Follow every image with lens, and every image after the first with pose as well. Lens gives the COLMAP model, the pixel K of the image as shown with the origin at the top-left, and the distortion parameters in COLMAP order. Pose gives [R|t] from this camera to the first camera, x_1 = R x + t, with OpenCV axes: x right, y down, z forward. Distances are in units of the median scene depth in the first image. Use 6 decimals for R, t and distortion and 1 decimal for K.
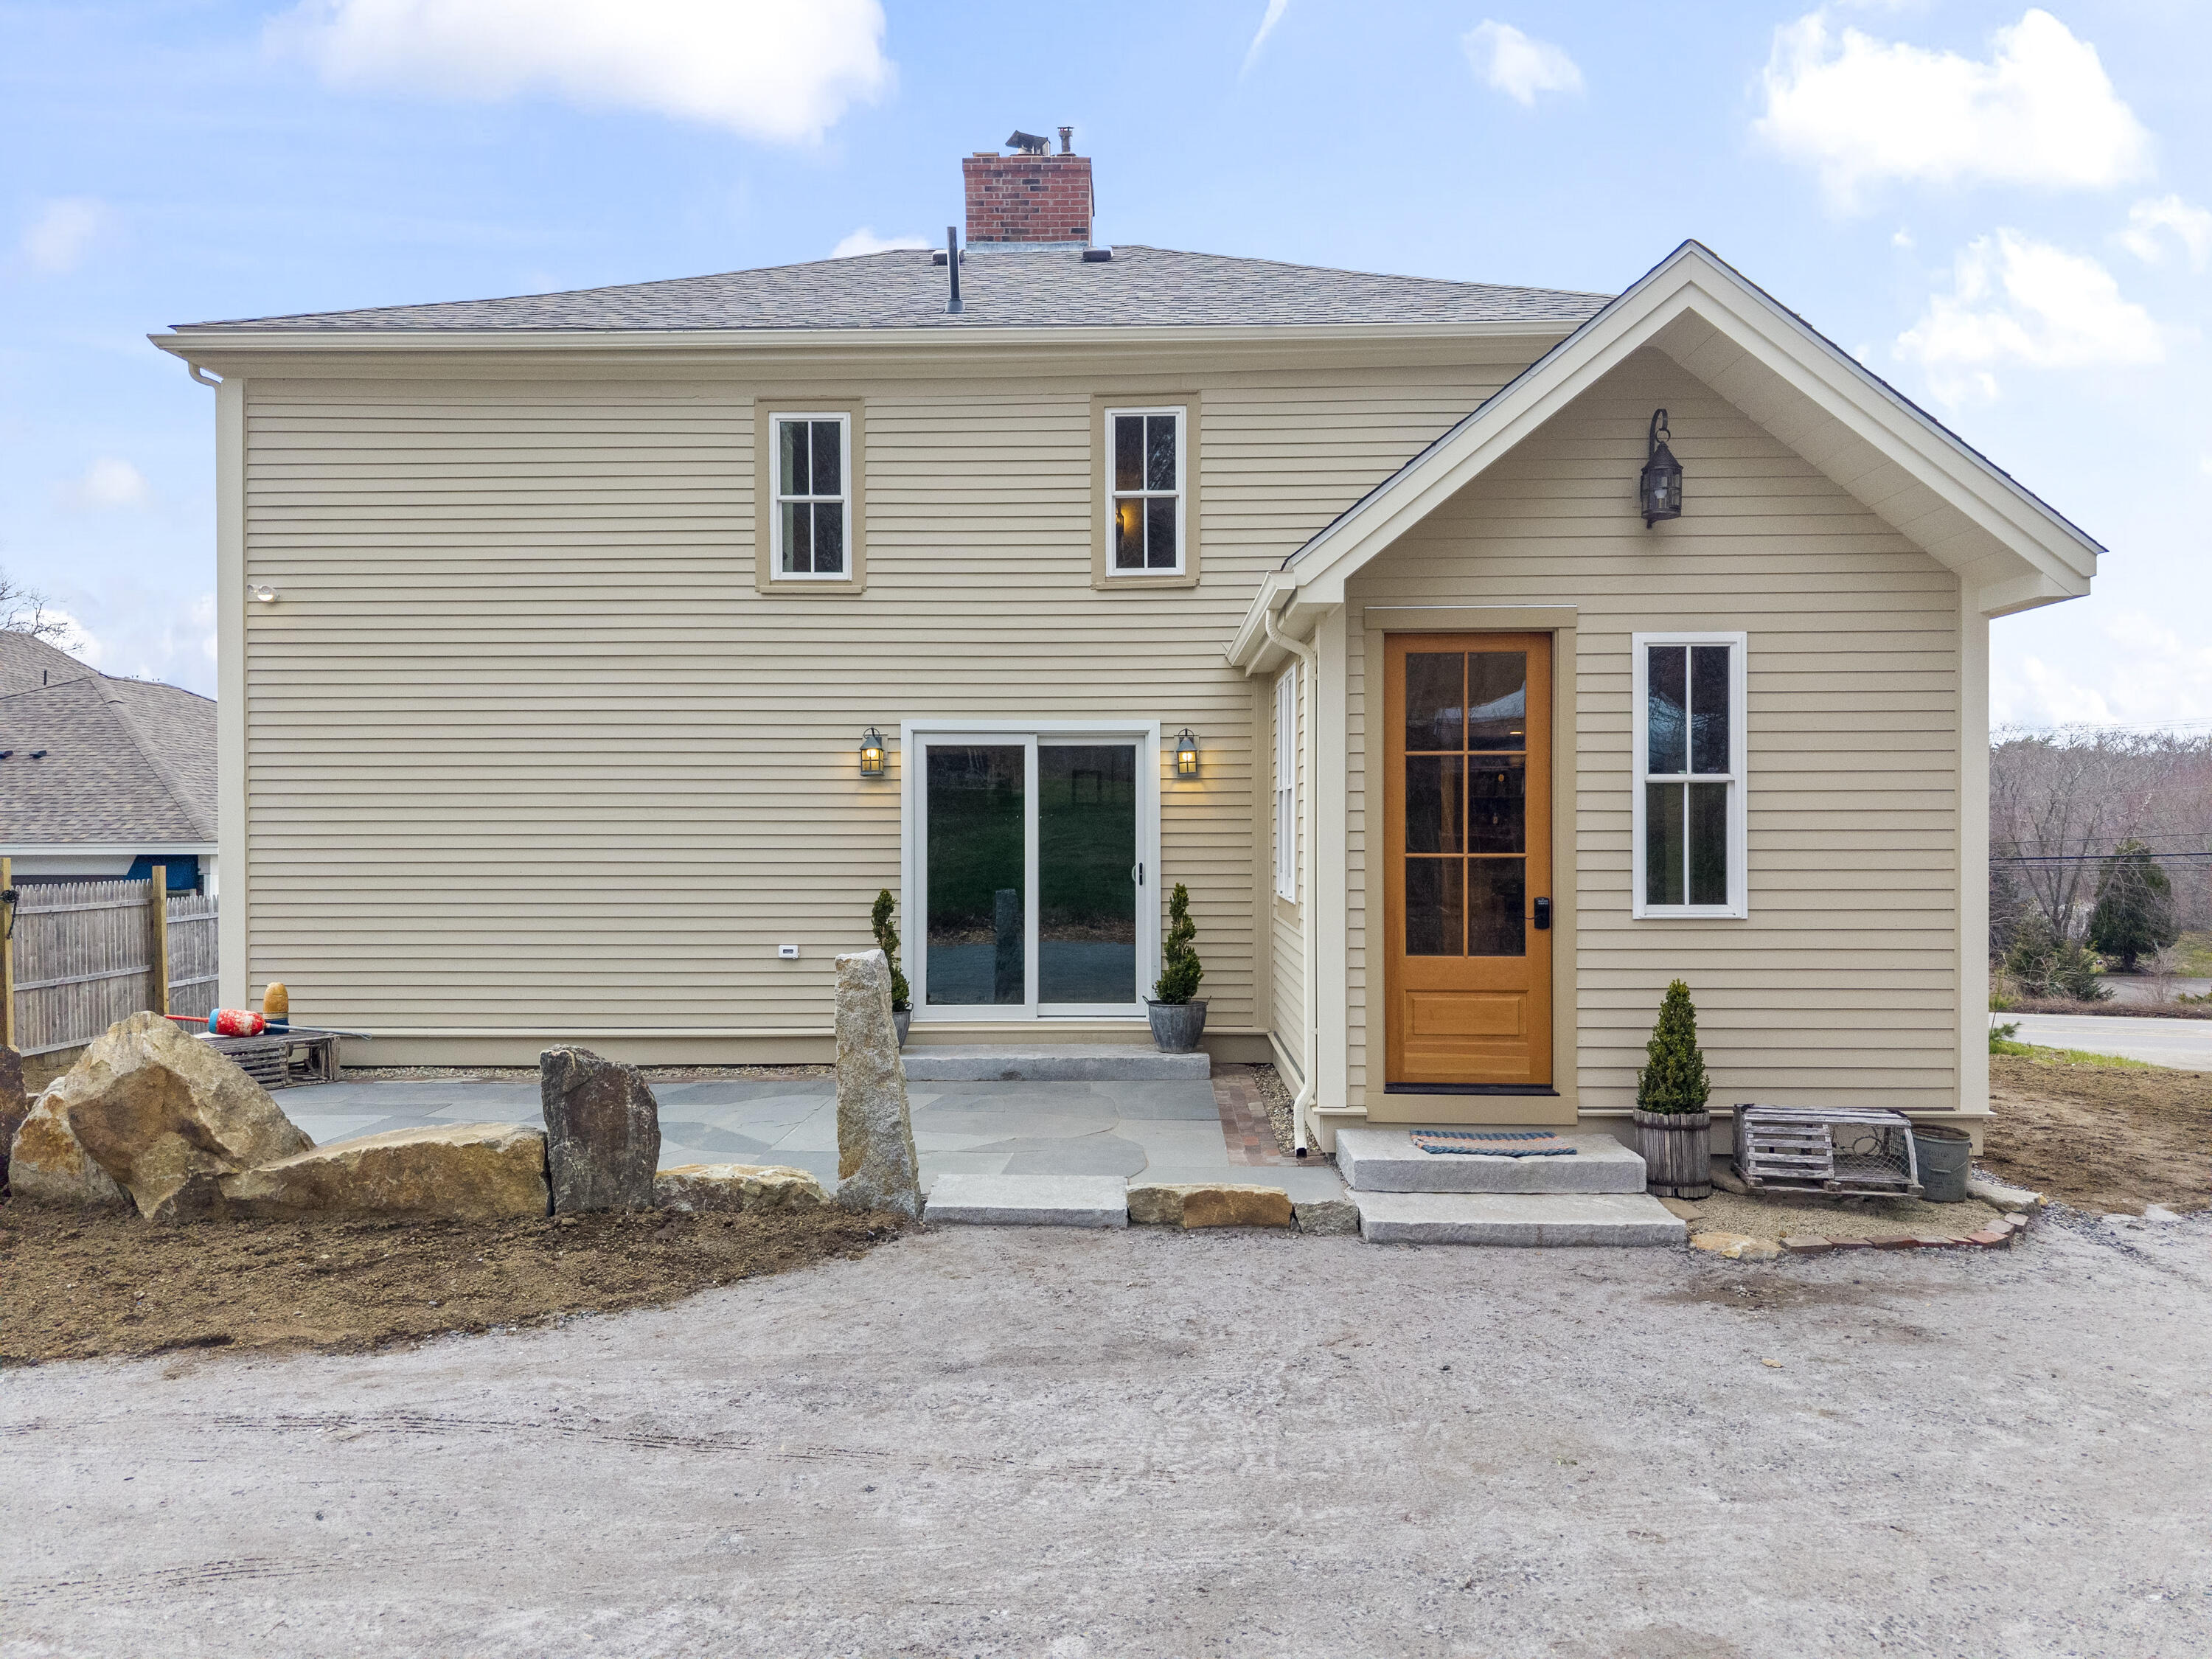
lens RADIAL K [[1503.7, 0, 1122.2], [0, 1503.7, 828.2], [0, 0, 1]] dist [0.027856, -0.029007]
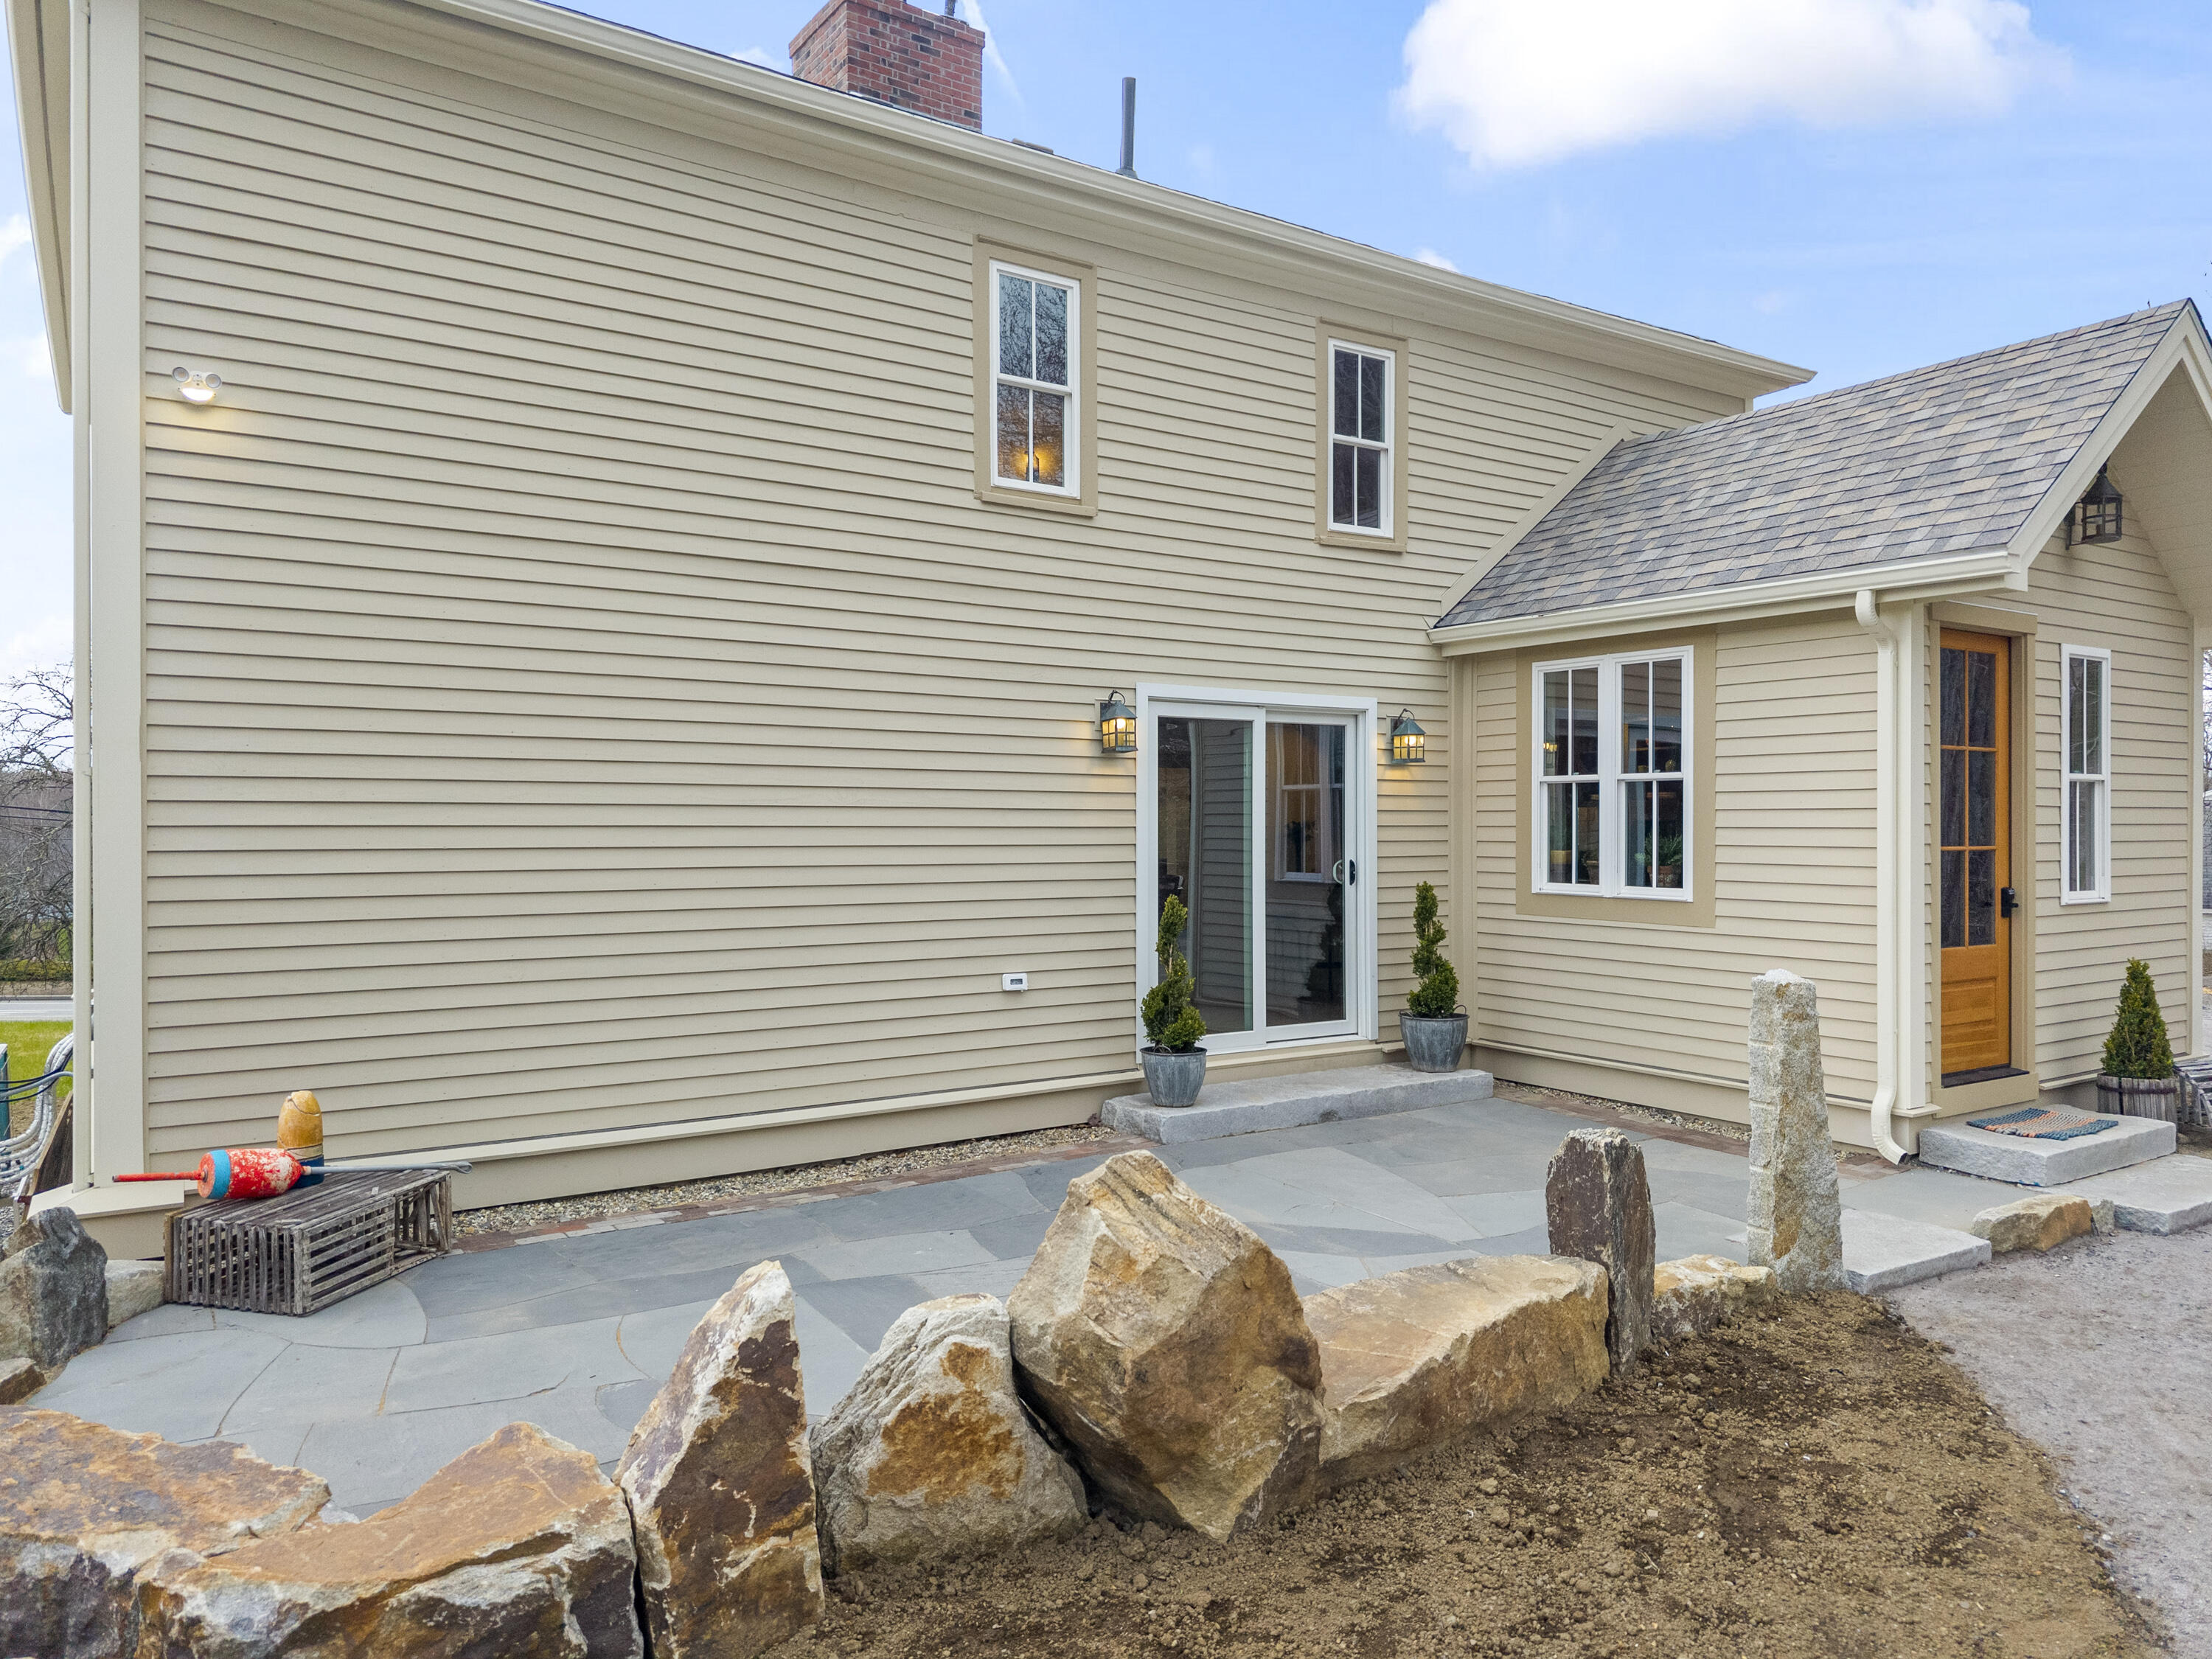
lens RADIAL K [[1503.7, 0, 1123.6], [0, 1503.7, 813.8], [0, 0, 1]] dist [0.027856, -0.029007]
pose [[0.814589, 0.005708, 0.580011, -0.650971], [-0.003189, 0.999981, -0.005363, 0.001703], [-0.580030, 0.002519, 0.814591, 0.382207]]
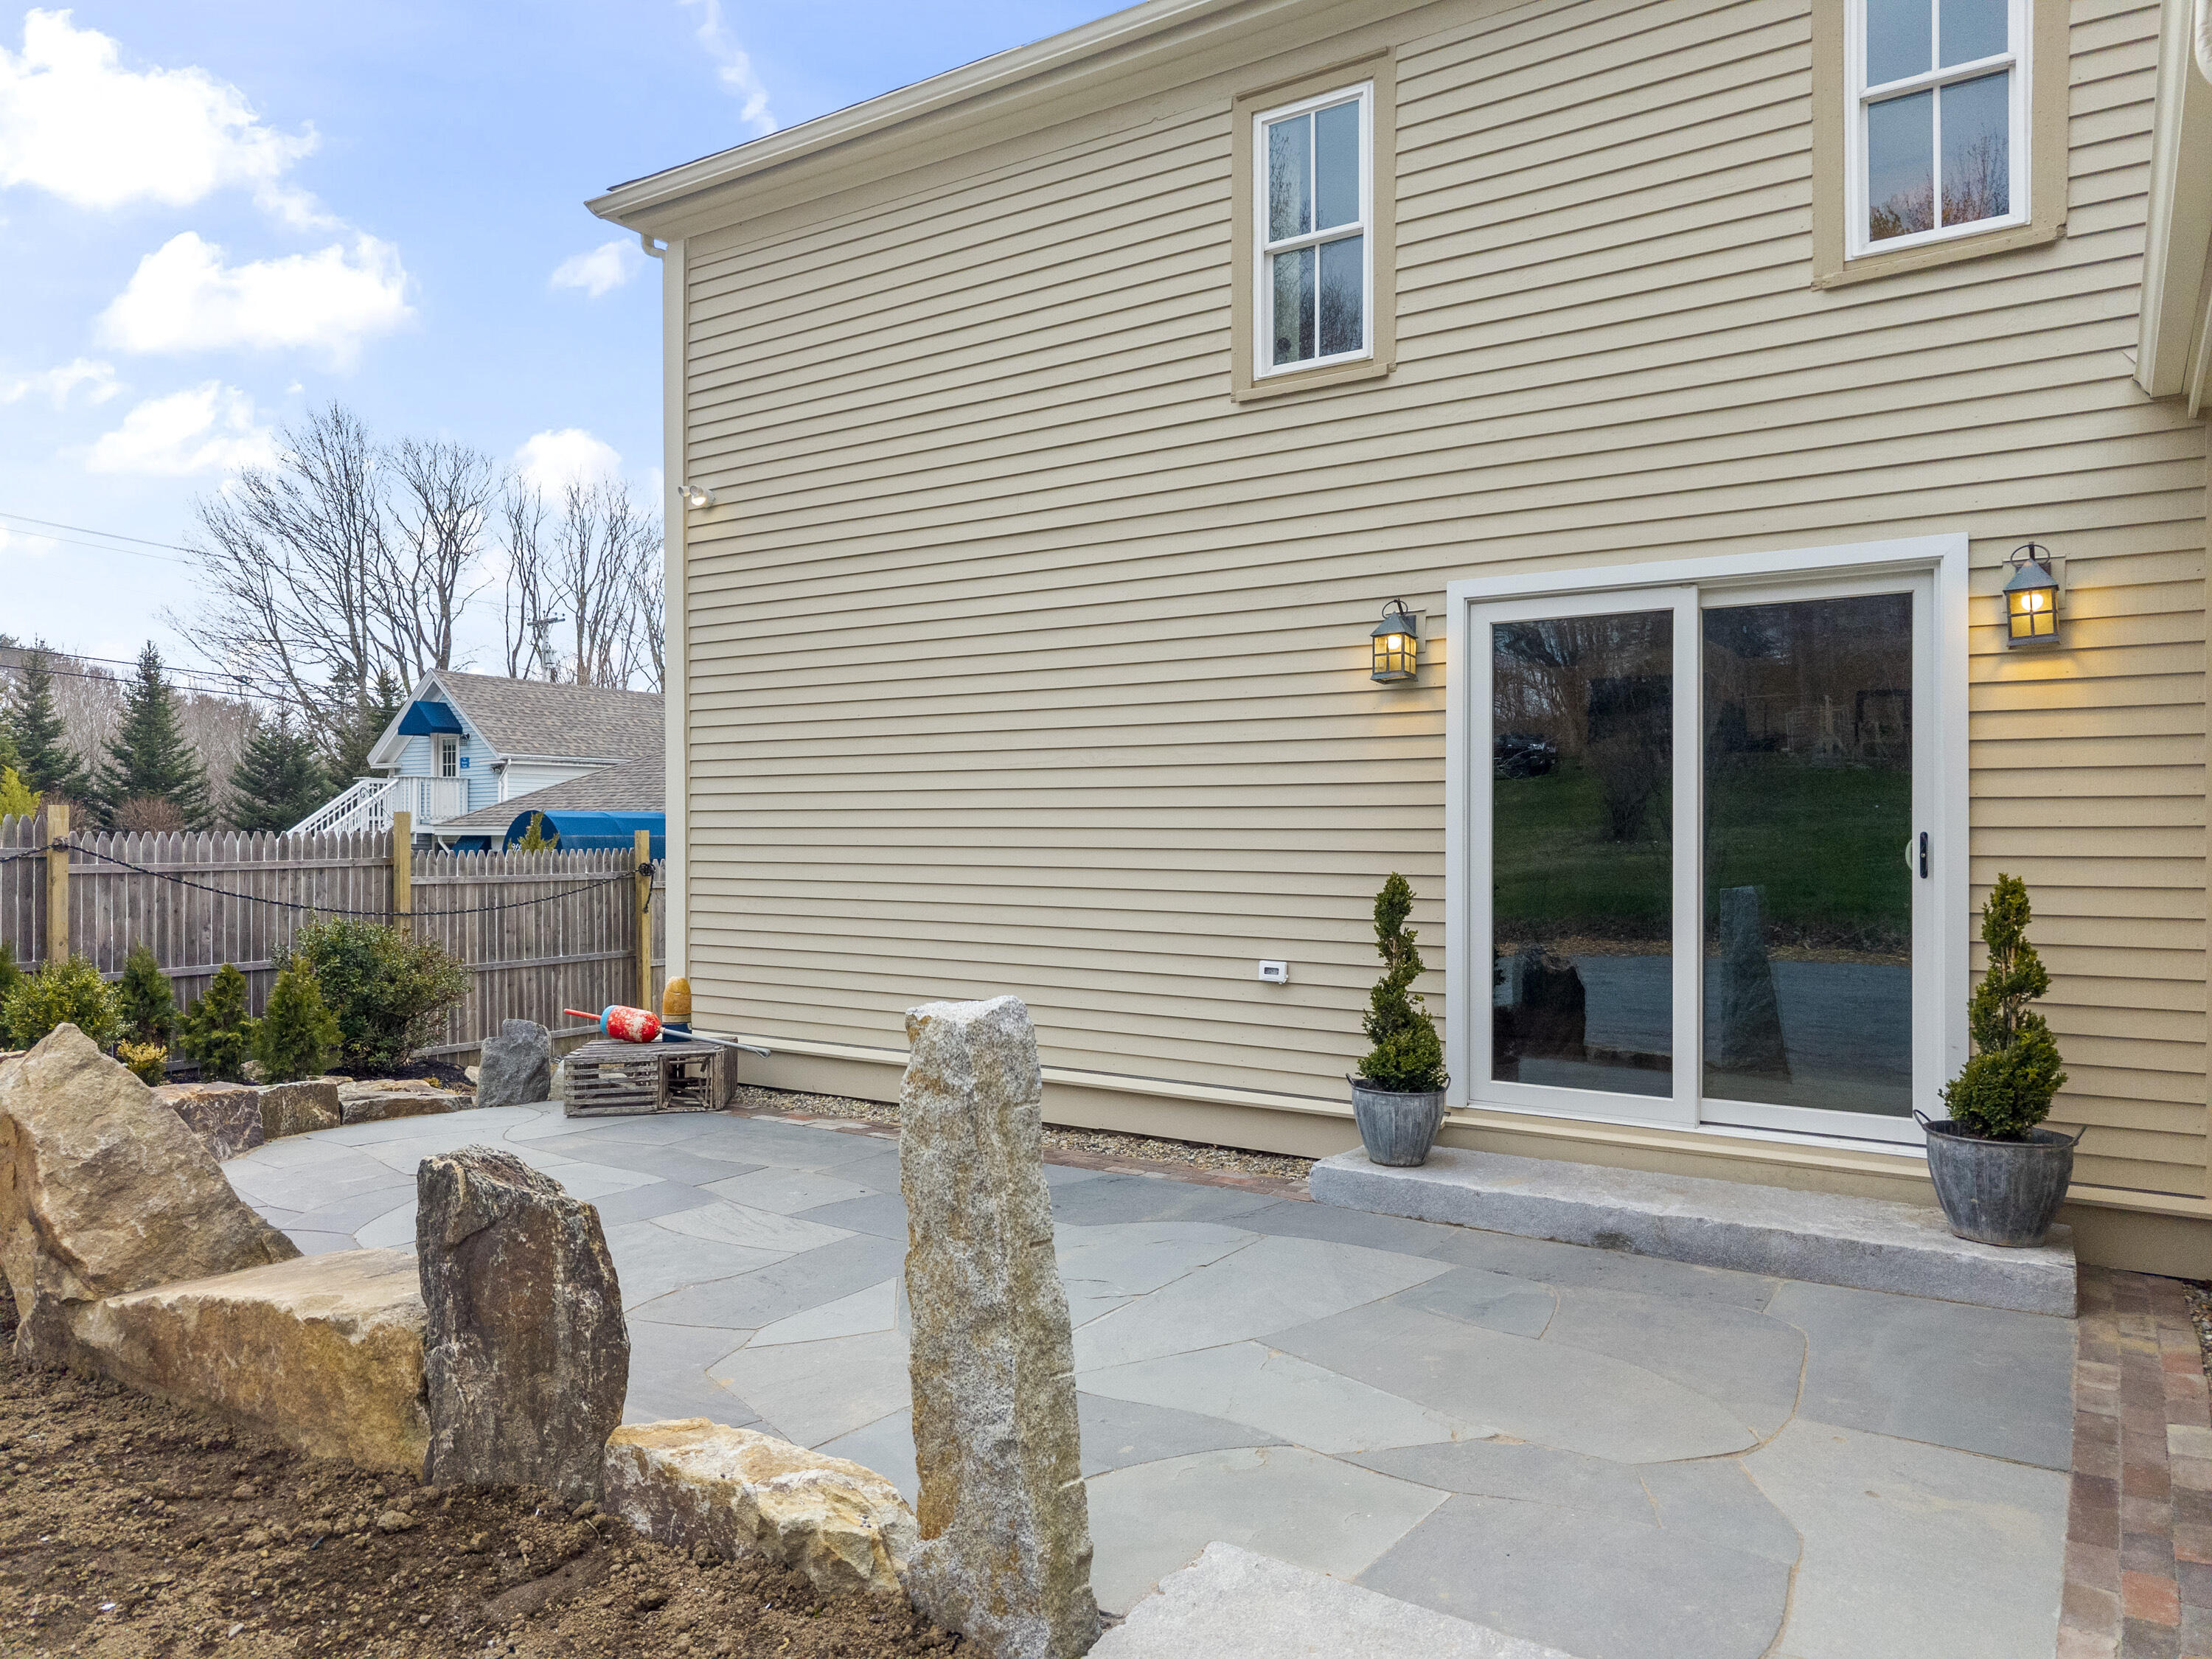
lens RADIAL K [[1503.7, 0, 1094.0], [0, 1503.7, 828.7], [0, 0, 1]] dist [0.027856, -0.029007]
pose [[0.837305, 0.001806, -0.546734, 0.059032], [-0.001969, 0.999998, 0.000288, 0.024020], [0.546733, 0.000835, 0.837307, 0.469558]]
